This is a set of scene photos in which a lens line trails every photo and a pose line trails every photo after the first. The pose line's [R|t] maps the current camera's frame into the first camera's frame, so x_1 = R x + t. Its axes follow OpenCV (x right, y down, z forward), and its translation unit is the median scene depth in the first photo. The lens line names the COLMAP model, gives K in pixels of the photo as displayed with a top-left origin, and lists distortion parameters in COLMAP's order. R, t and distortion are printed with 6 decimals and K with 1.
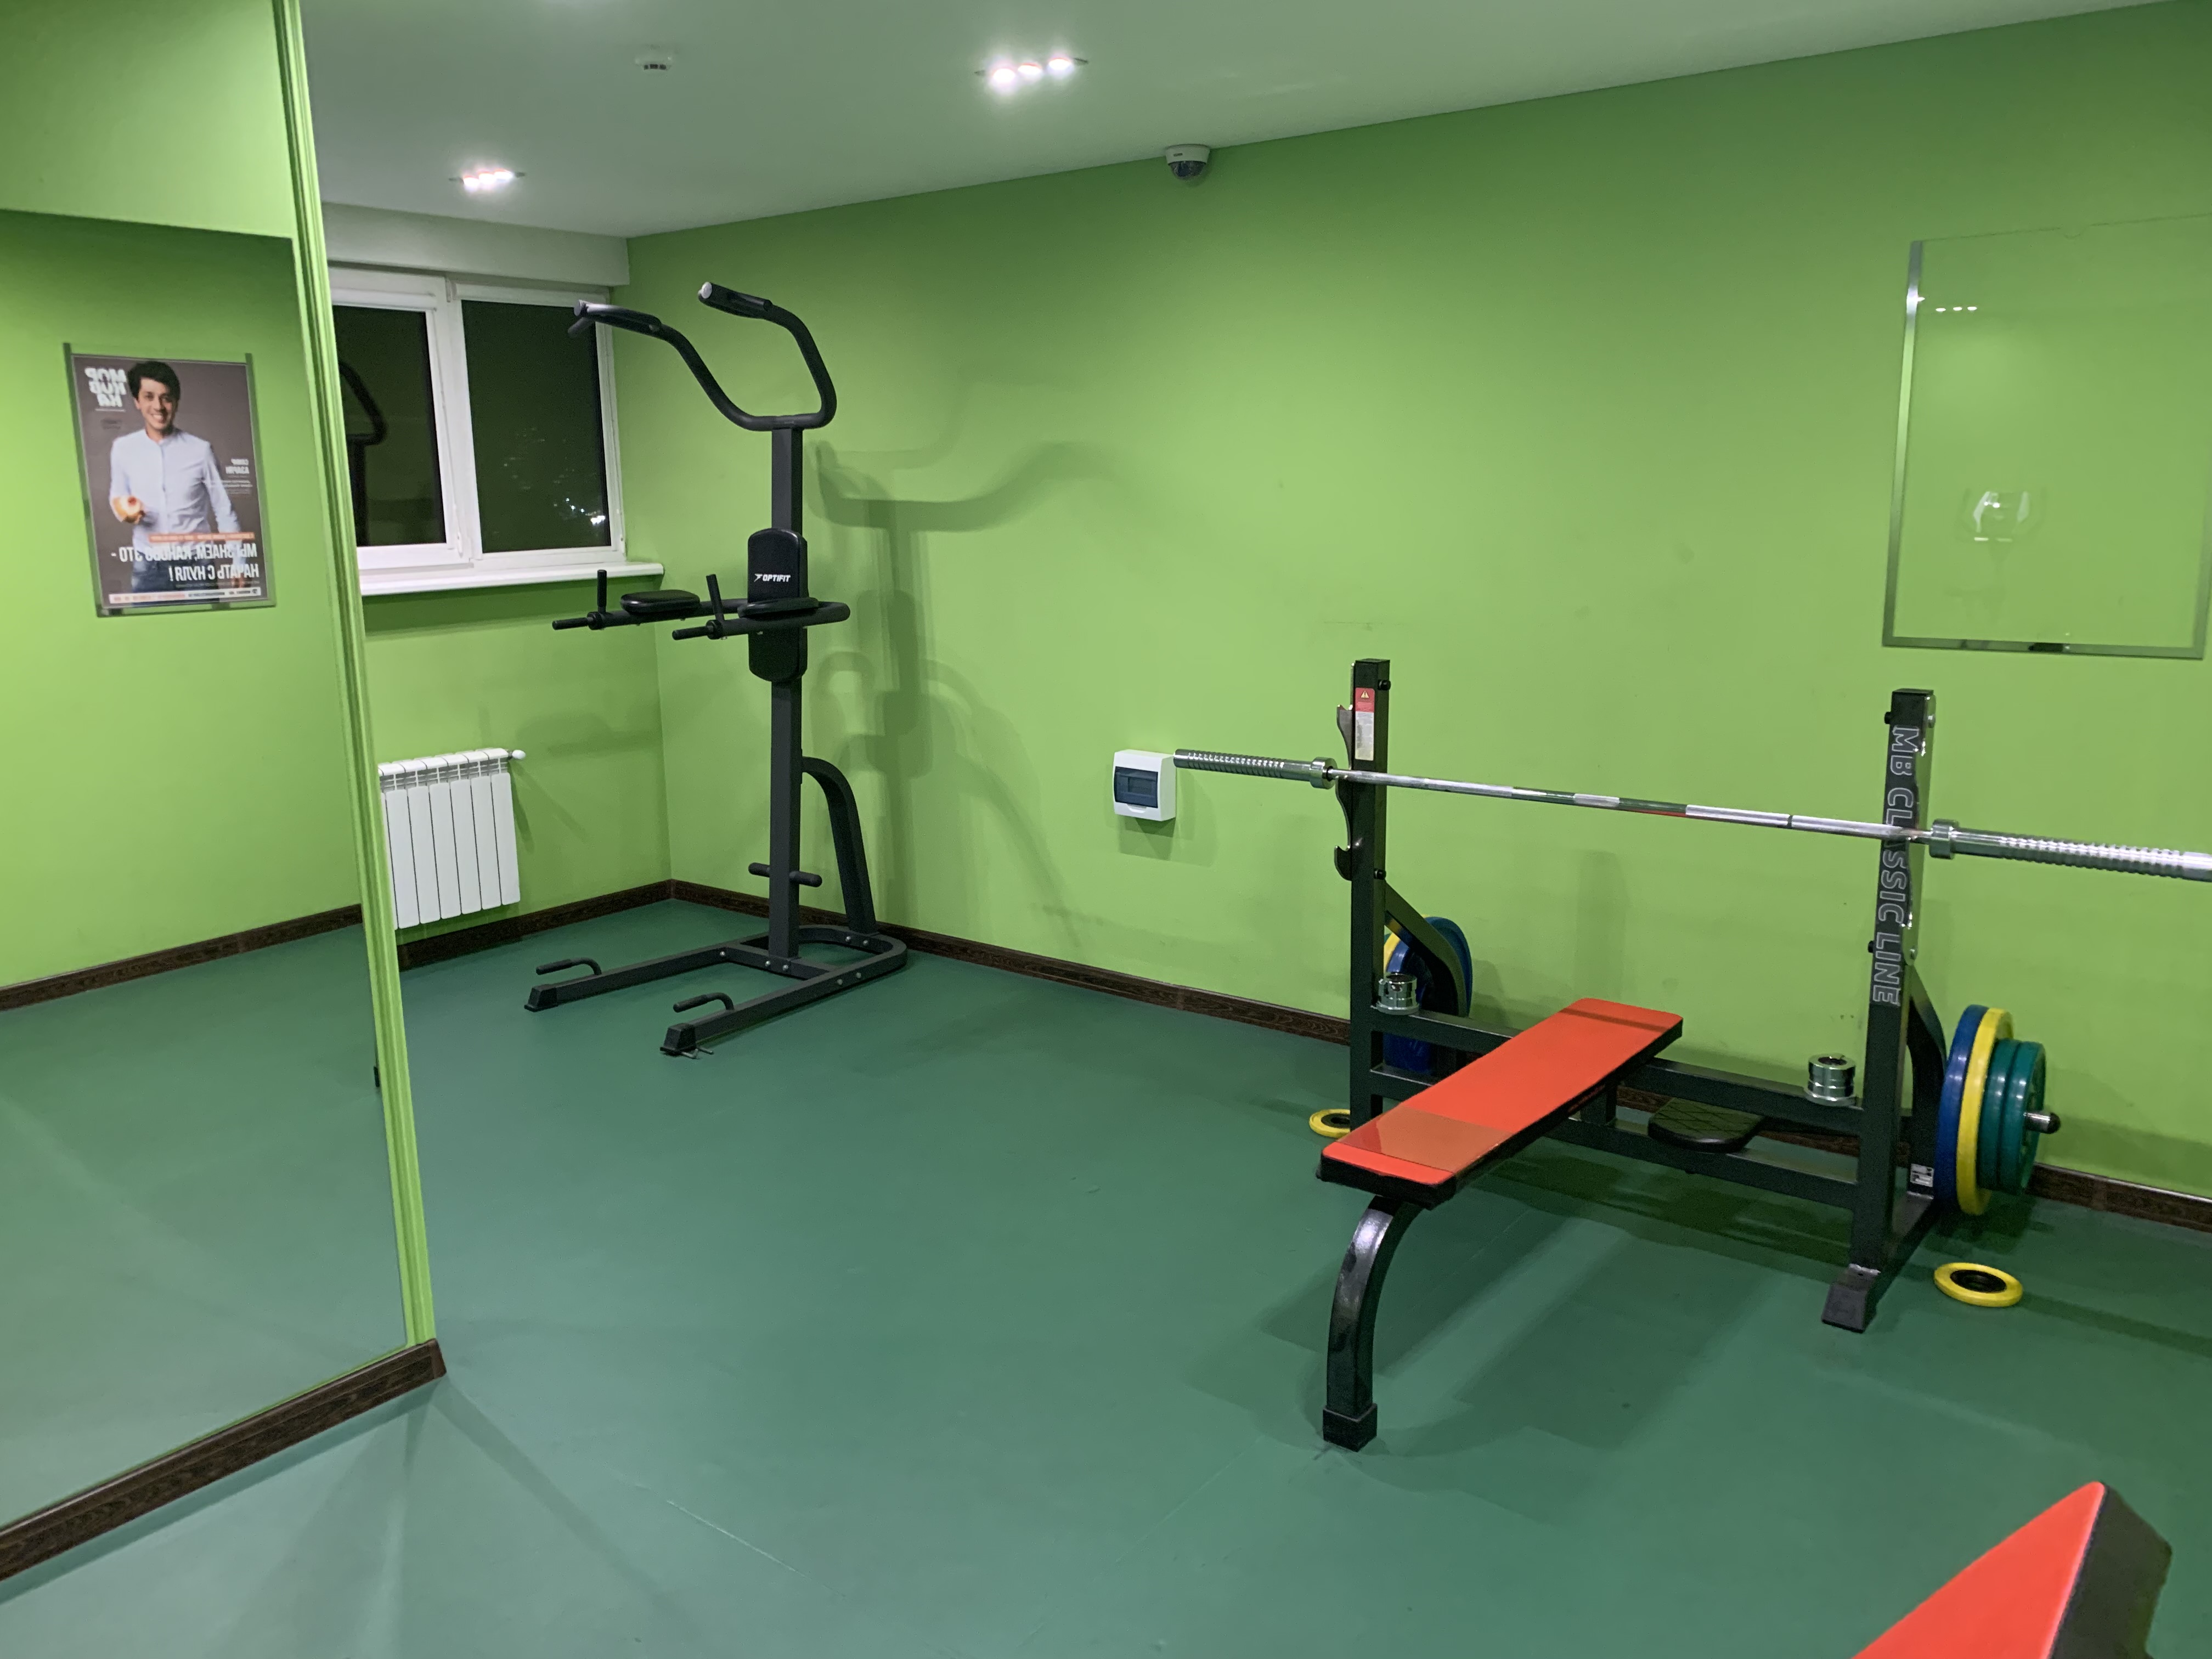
lens RADIAL K [[1661.2, 0, 1112.5], [0, 1661.2, 824.8], [0, 0, 1]] dist [0.005296, 0.000574]
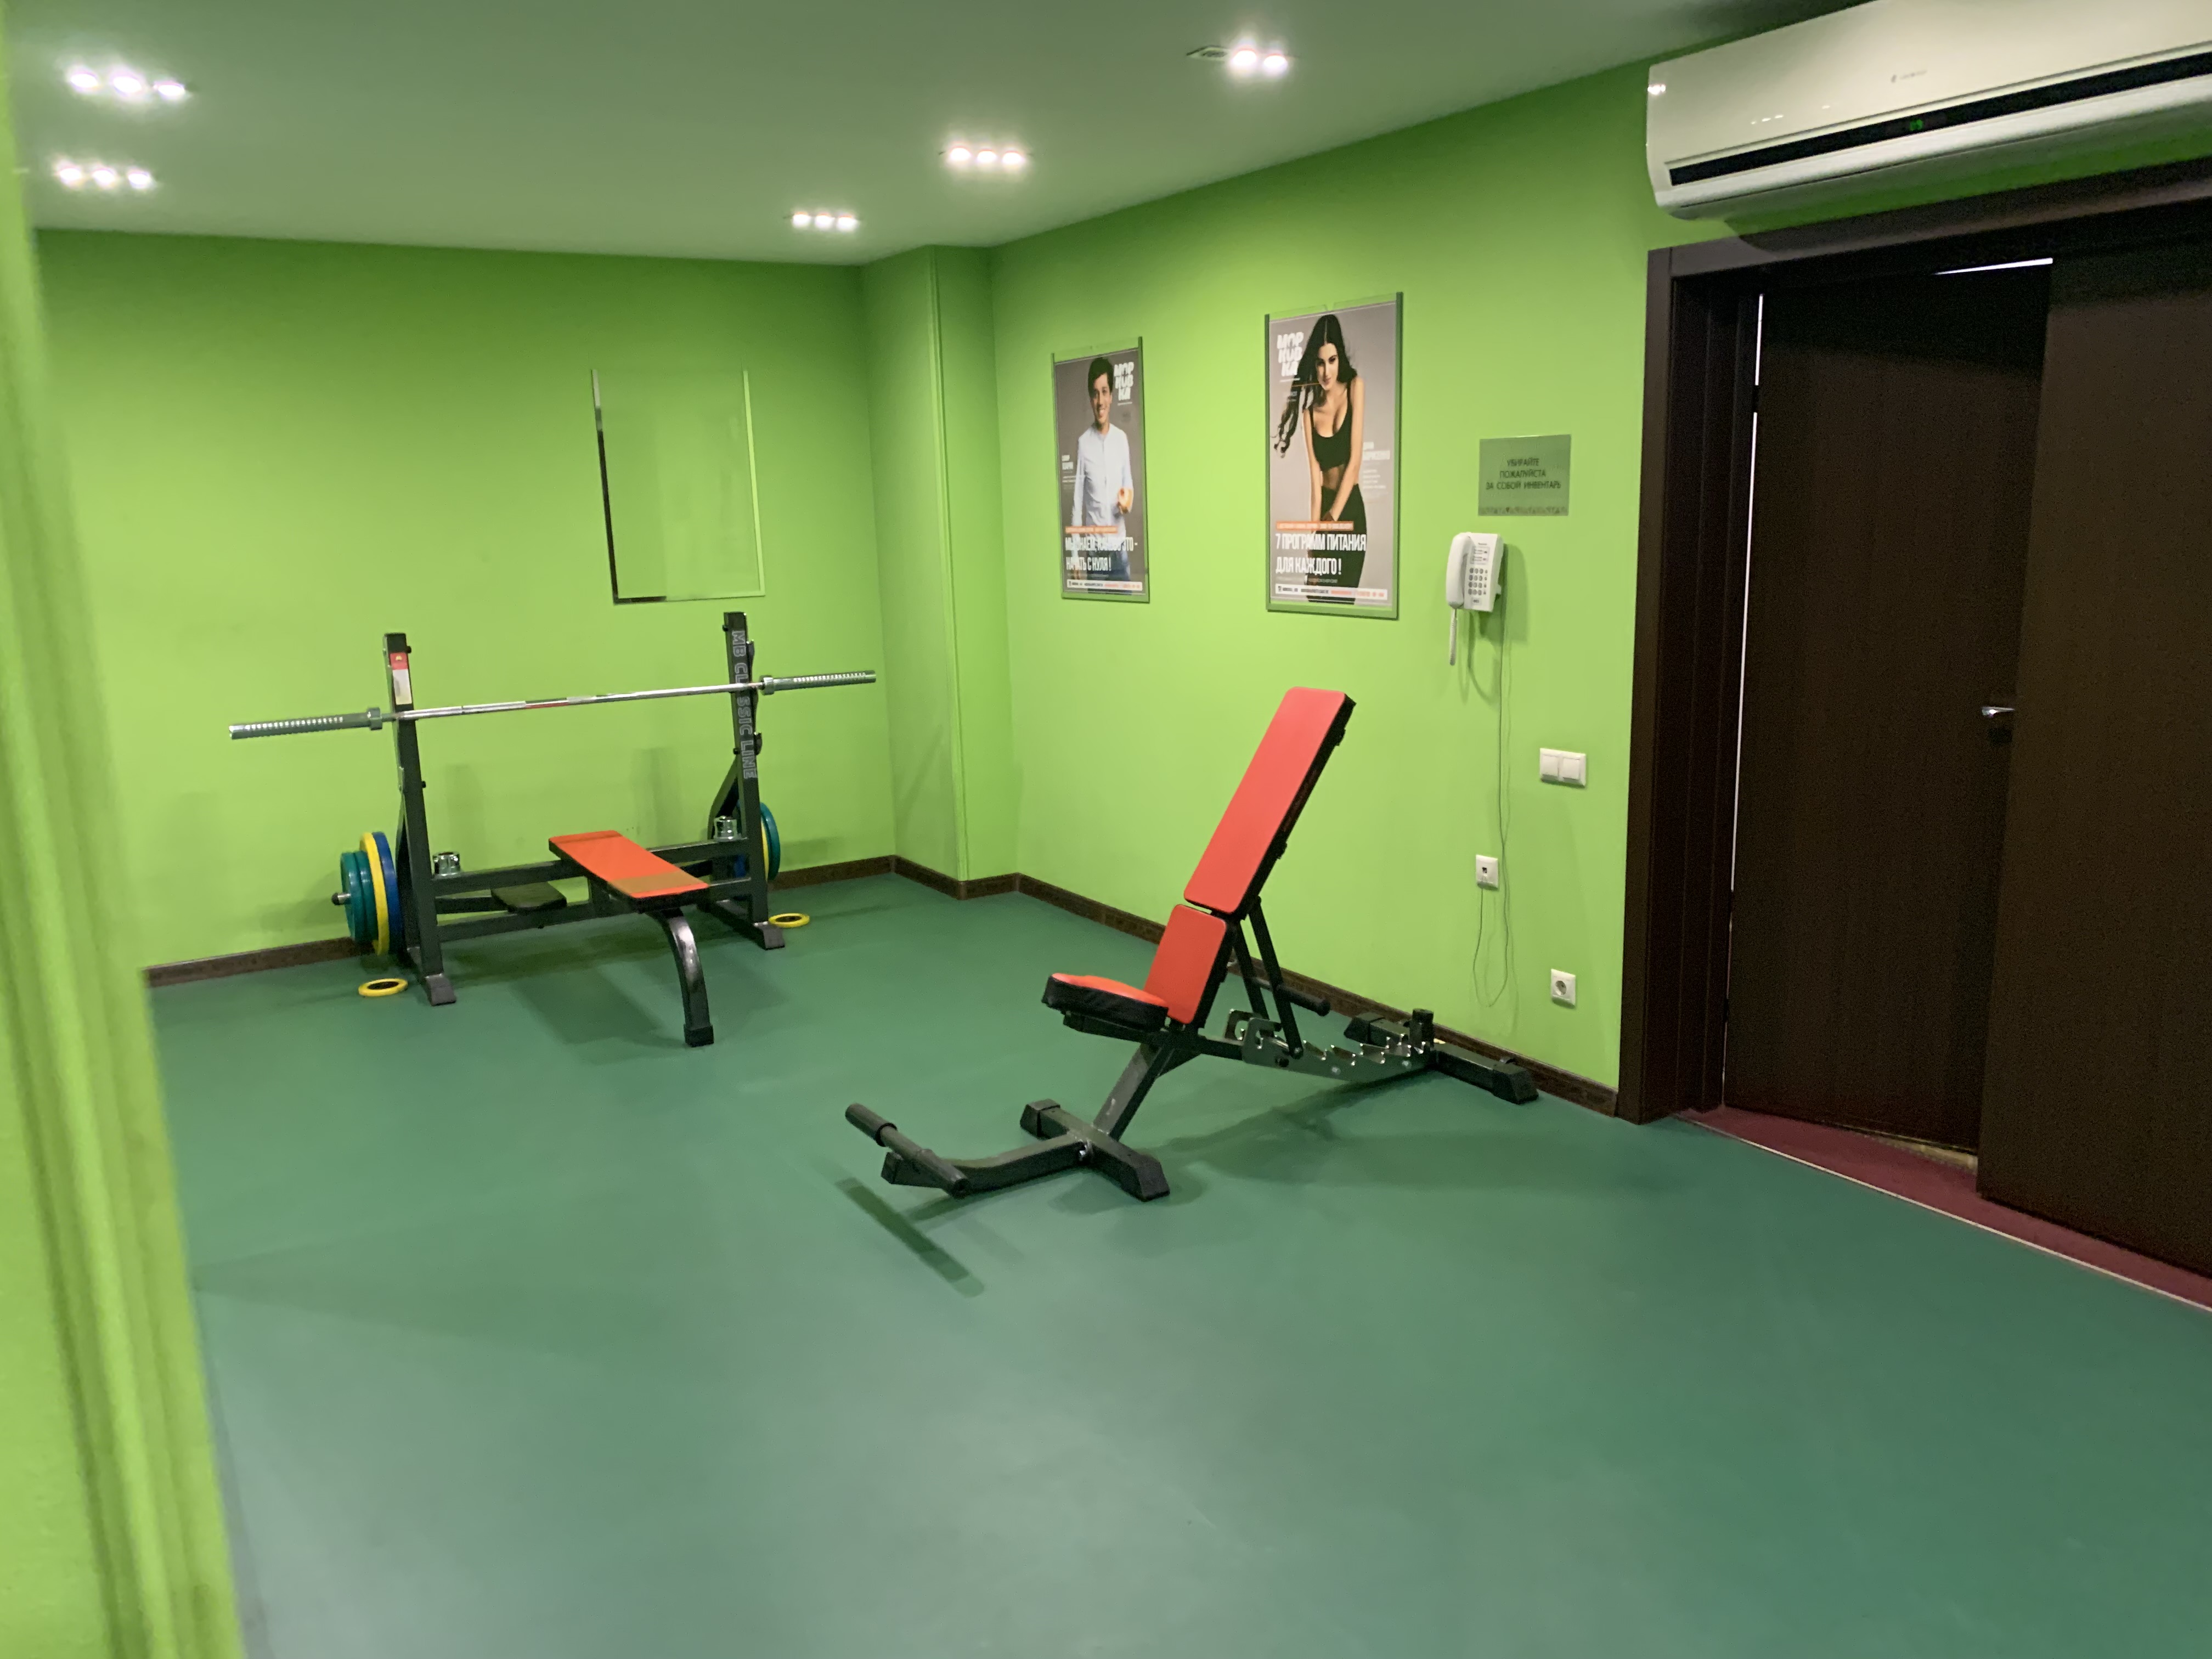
lens RADIAL K [[1661.2, 0, 1112.5], [0, 1661.2, 824.8], [0, 0, 1]] dist [0.005296, 0.000574]
pose [[0.336197, -0.177849, 0.924847, -0.983176], [0.206118, 0.972096, 0.112008, 0.027151], [-0.918960, 0.152971, 0.363474, -0.052463]]
